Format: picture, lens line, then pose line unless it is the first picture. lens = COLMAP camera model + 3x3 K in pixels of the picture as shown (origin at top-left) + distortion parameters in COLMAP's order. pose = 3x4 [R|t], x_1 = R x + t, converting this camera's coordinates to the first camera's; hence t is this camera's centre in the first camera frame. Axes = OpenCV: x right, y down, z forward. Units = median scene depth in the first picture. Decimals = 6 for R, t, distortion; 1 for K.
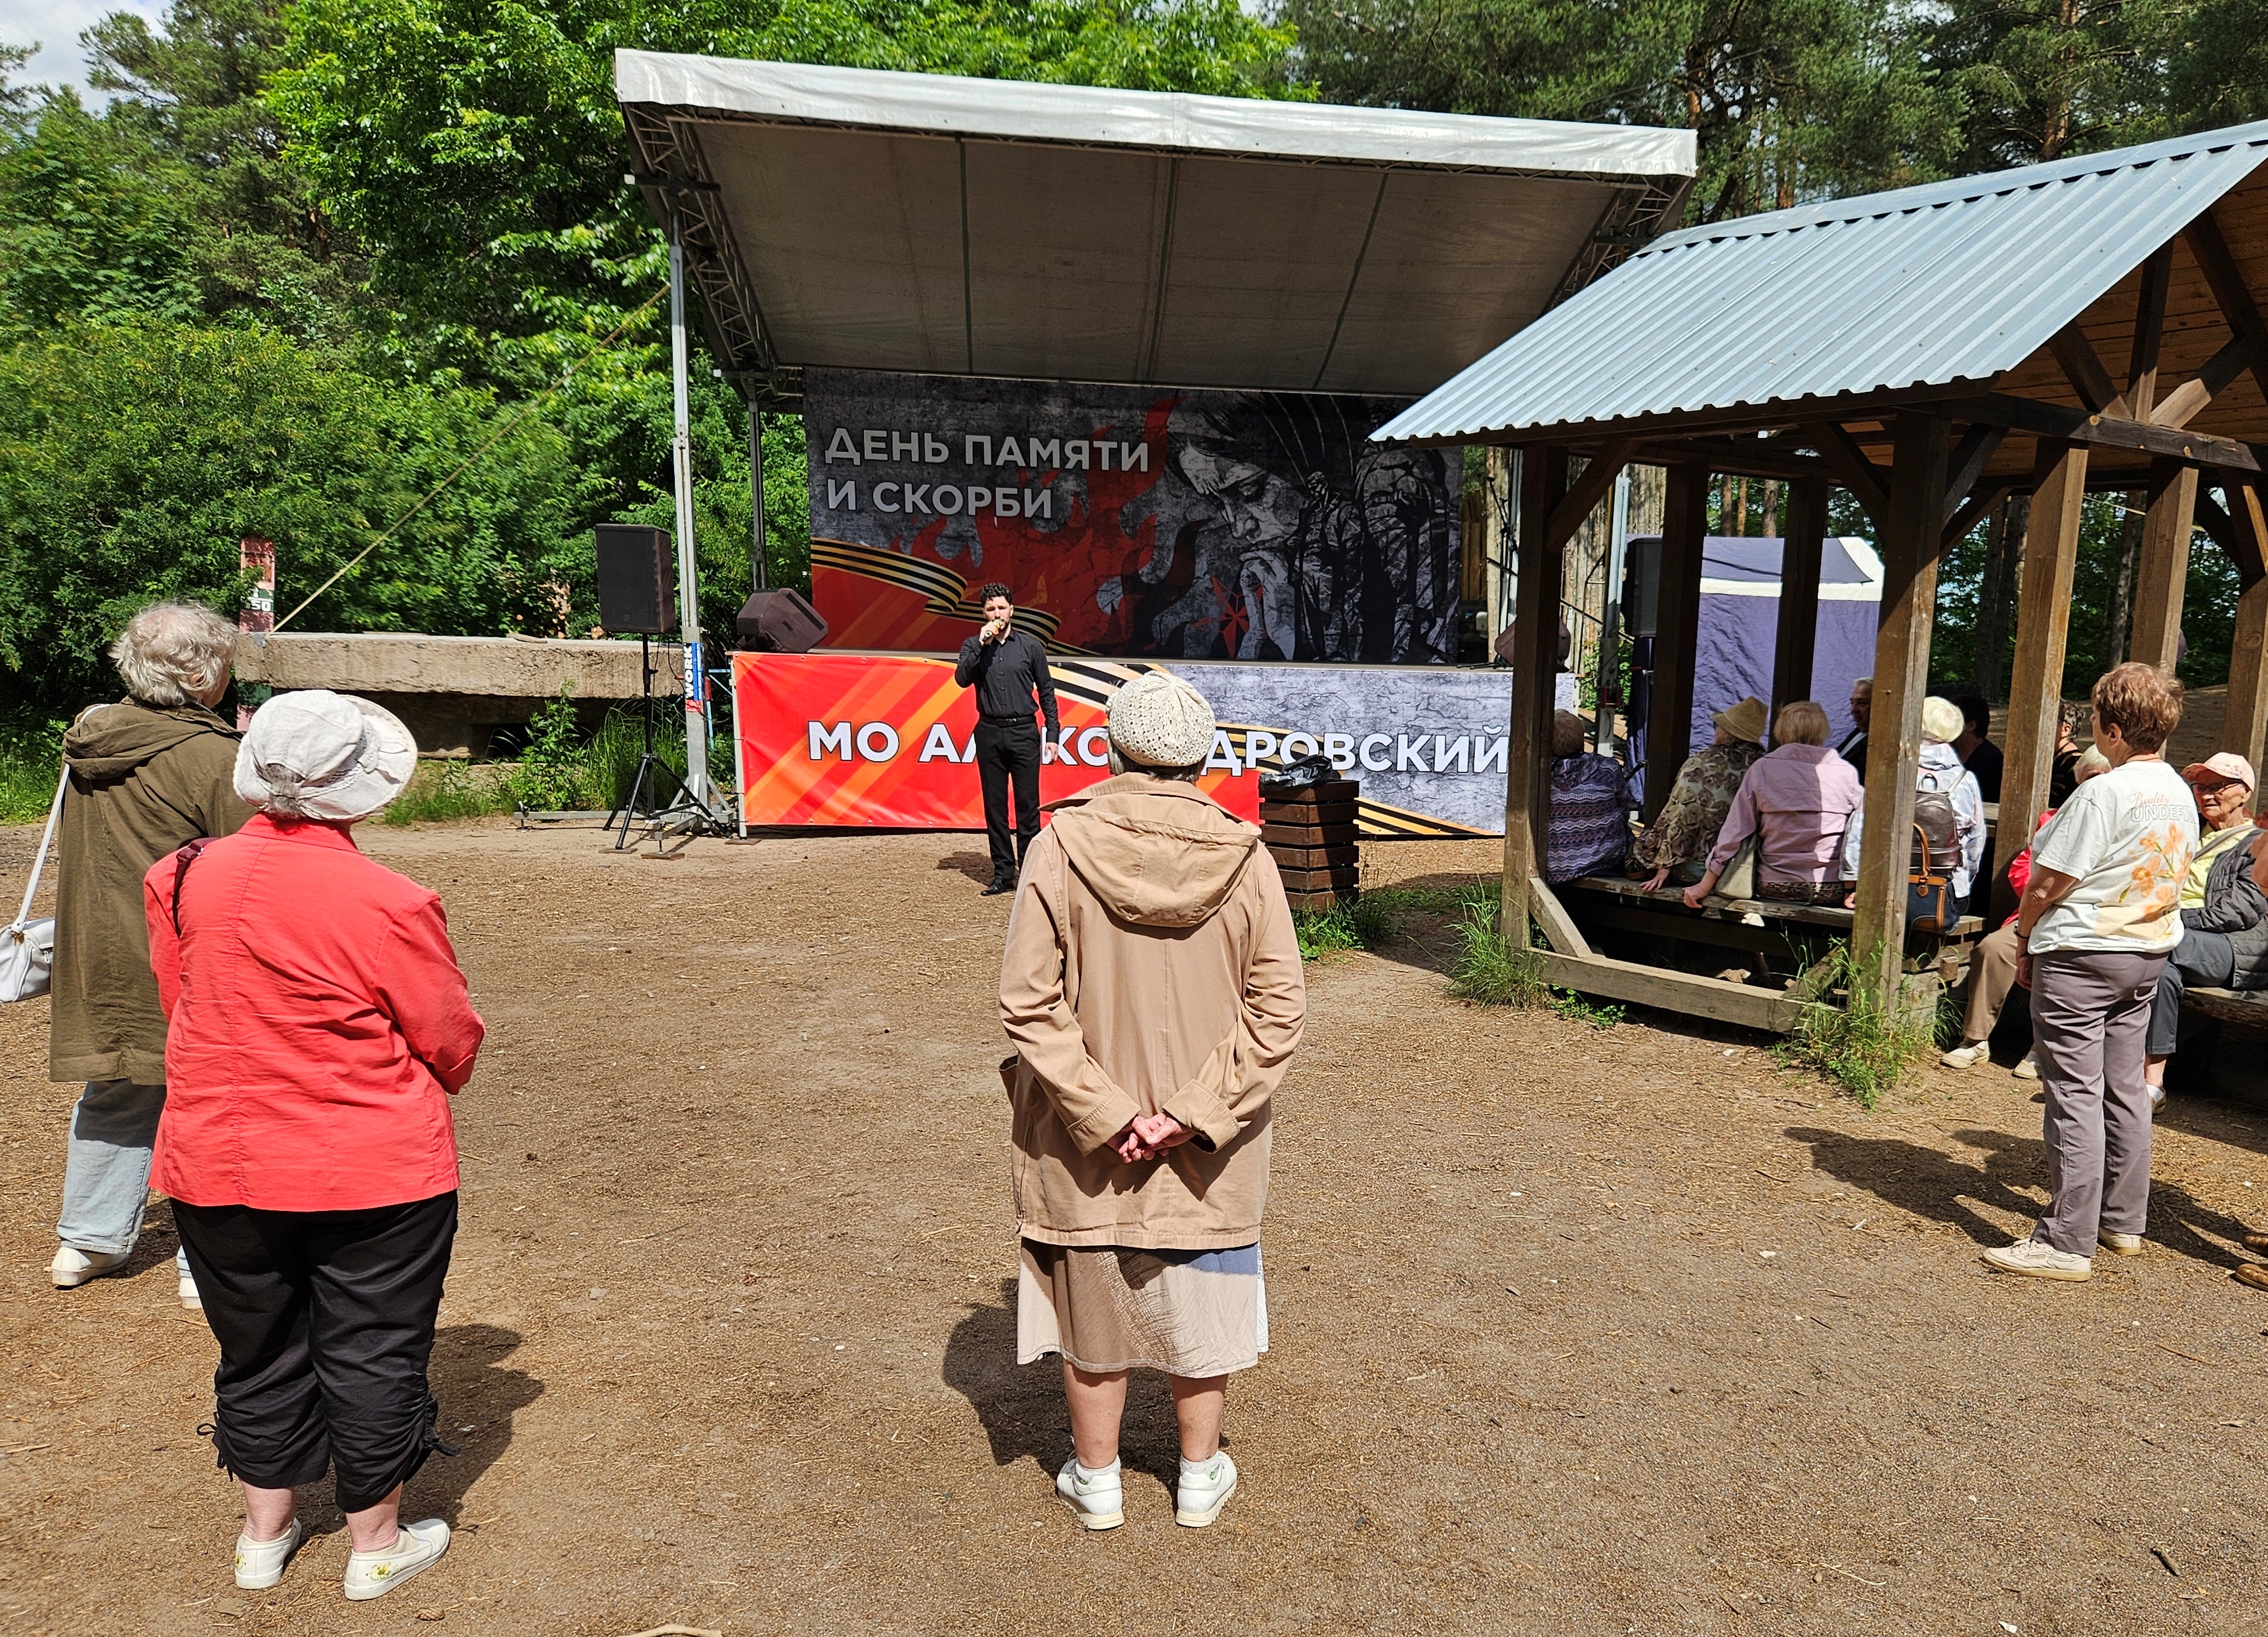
lens RADIAL K [[1835.0, 0, 1329.2], [0, 1835.0, 987.3], [0, 0, 1]] dist [0.105246, -0.106081]
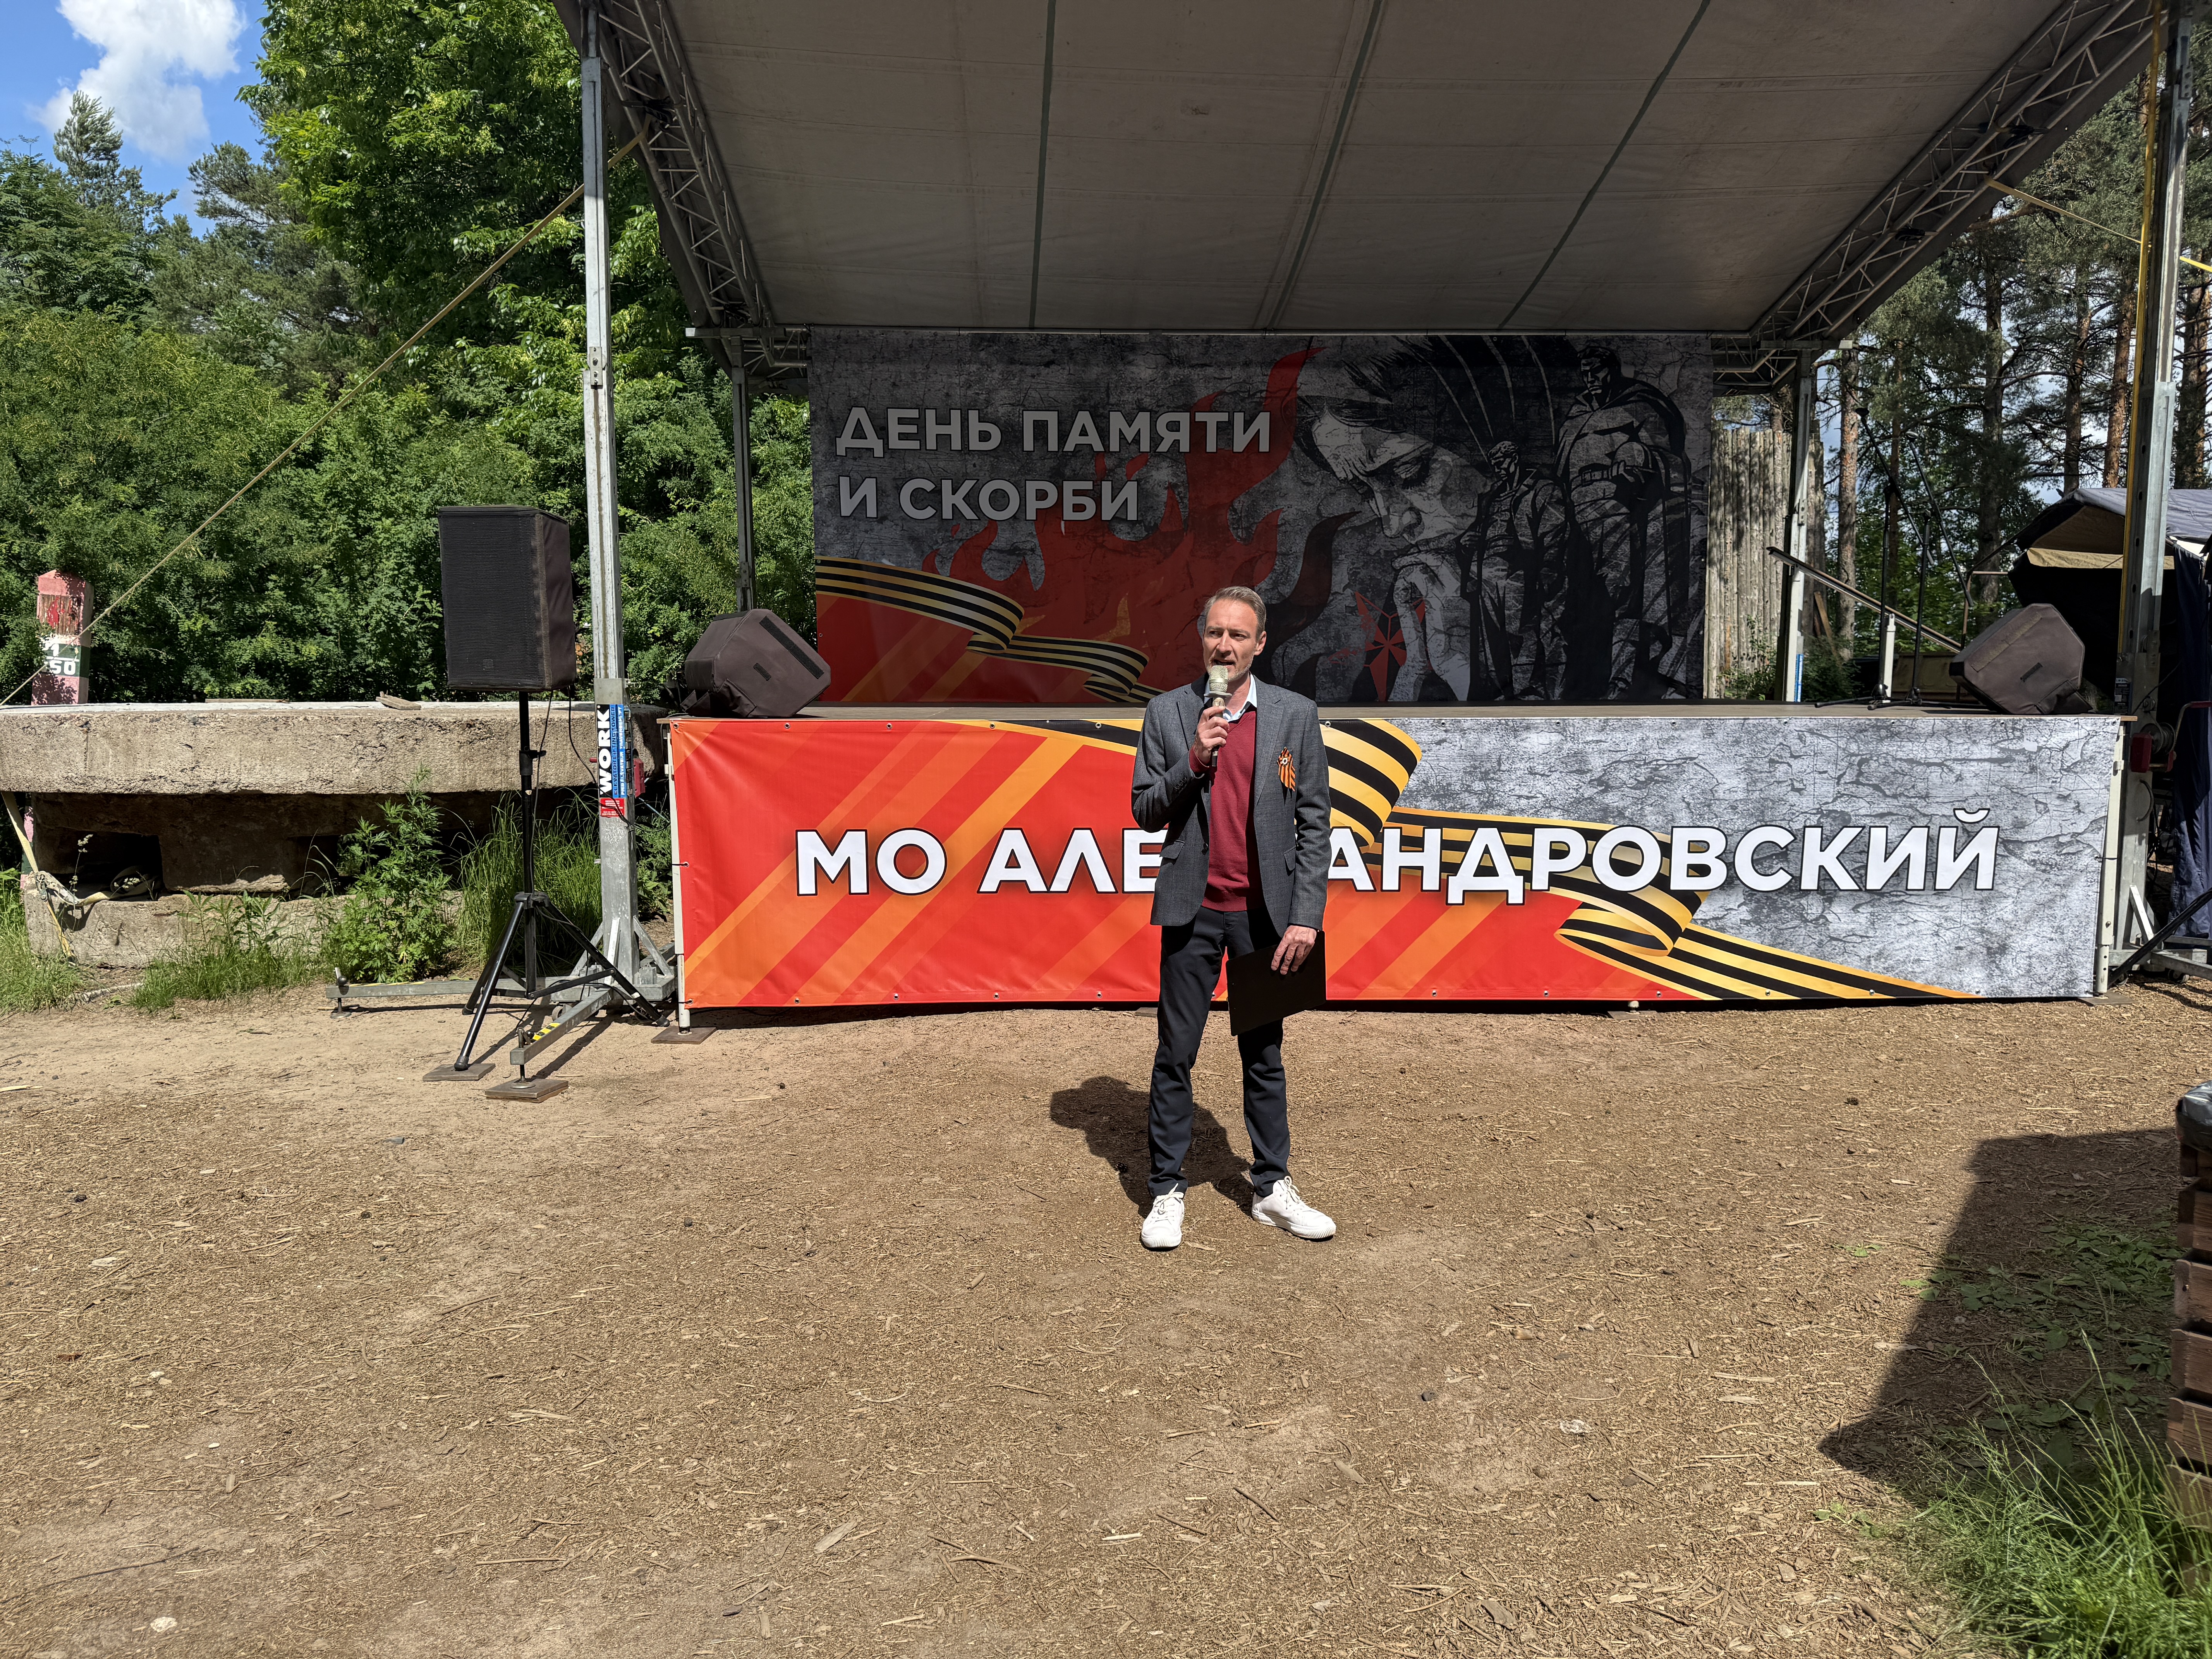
lens RADIAL K [[1556.8, 0, 1117.9], [0, 1556.8, 830.0], [0, 0, 1]] dist [0.202172, -0.361444]
pose [[0.995486, -0.015650, -0.093610, -0.103467], [0.007085, 0.995814, -0.091132, -0.076258], [0.094645, 0.090057, 0.991429, 0.402155]]
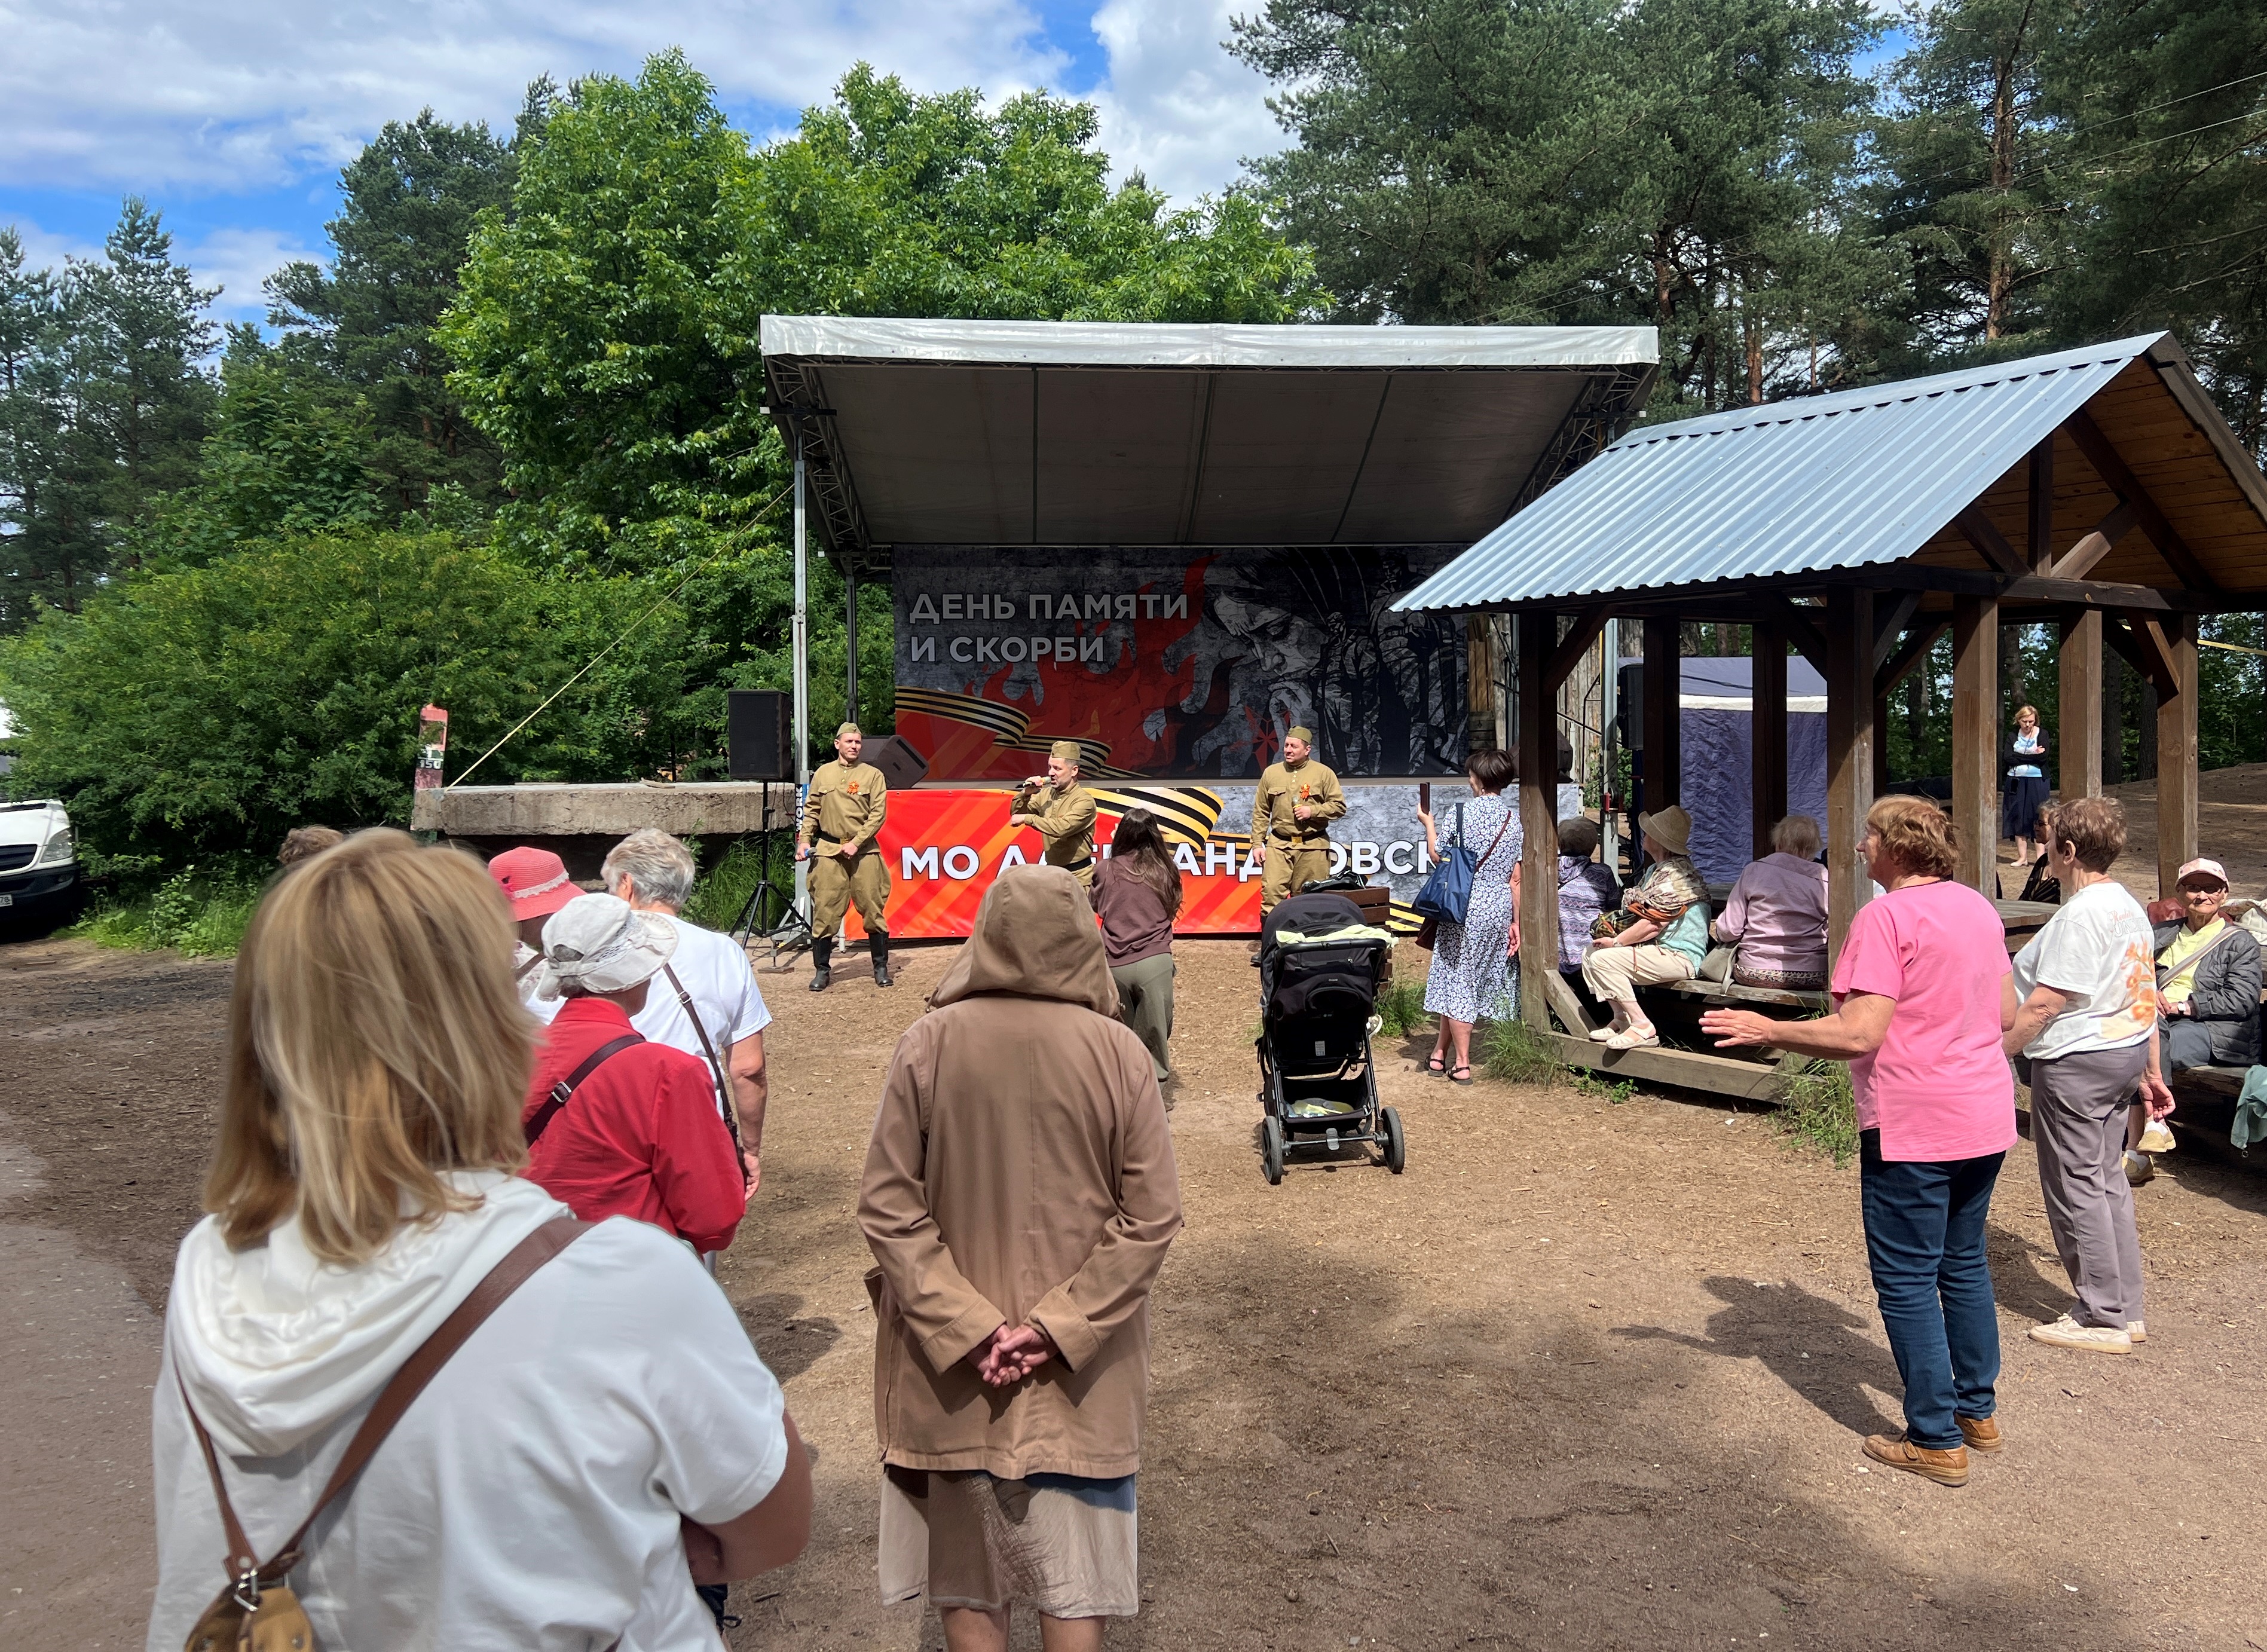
lens RADIAL K [[1793.1, 0, 1218.4], [0, 1793.1, 774.5], [0, 0, 1]] dist [0.234635, -0.597787]
pose [[0.997145, -0.031351, -0.068696, -0.005785], [0.019317, 0.985373, -0.169314, 0.004062], [0.072999, 0.167504, 0.983165, -0.072359]]
